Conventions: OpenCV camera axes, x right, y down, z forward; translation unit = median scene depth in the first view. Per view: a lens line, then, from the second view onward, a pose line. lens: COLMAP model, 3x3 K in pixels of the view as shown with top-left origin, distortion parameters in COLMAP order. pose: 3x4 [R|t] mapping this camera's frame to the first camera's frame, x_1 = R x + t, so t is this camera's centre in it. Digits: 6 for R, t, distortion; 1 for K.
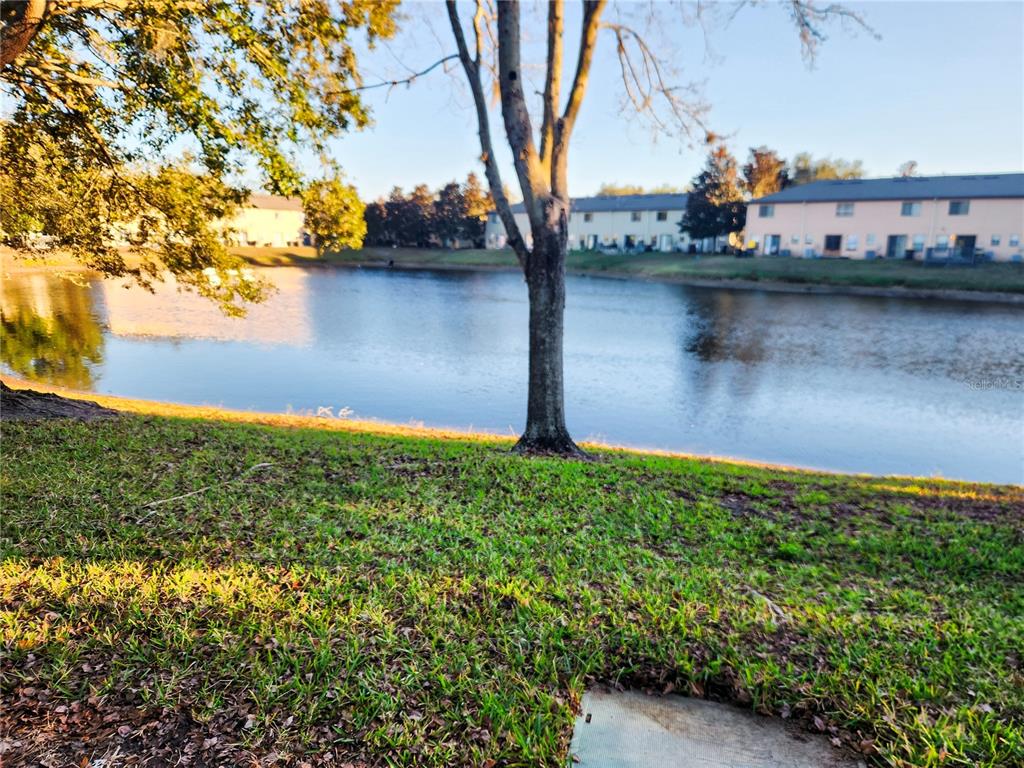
lens RADIAL K [[678.3, 0, 505.5], [0, 678.3, 389.4], [0, 0, 1]] dist [0.065799, -0.046311]
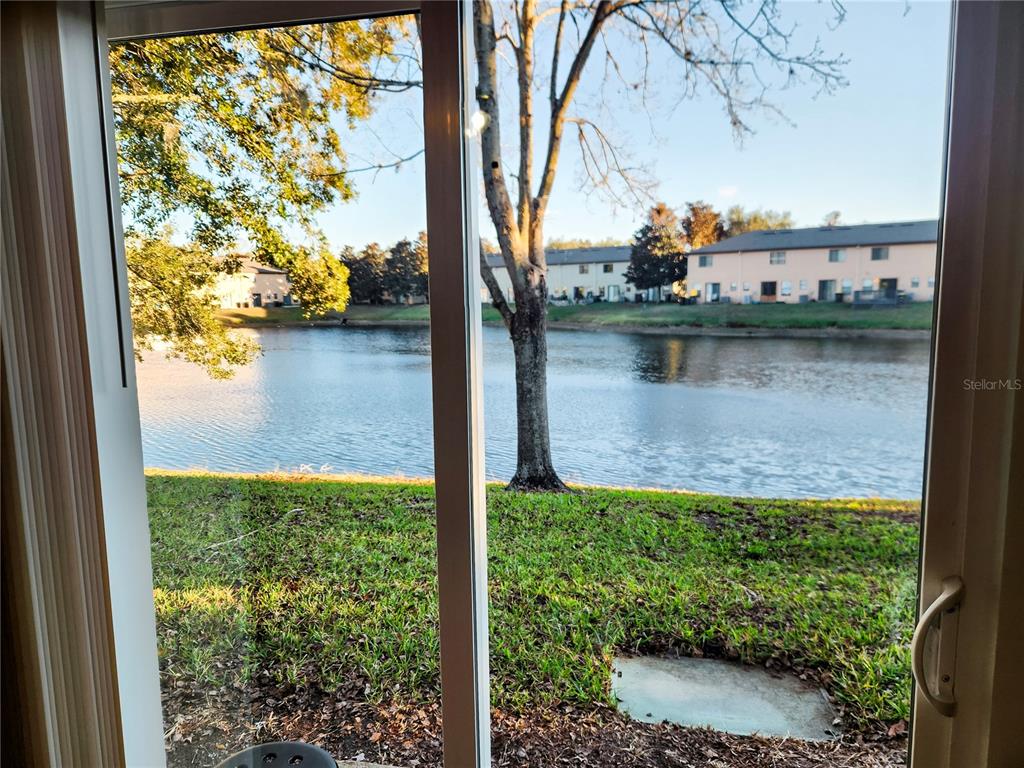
lens RADIAL K [[686.1, 0, 514.1], [0, 686.1, 394.3], [0, 0, 1]] dist [0.094033, -0.082315]
pose [[0.995687, -0.041275, 0.083092, -0.049677], [0.046918, 0.996640, -0.067142, 0.008127], [-0.080041, 0.070750, 0.994278, -0.100161]]
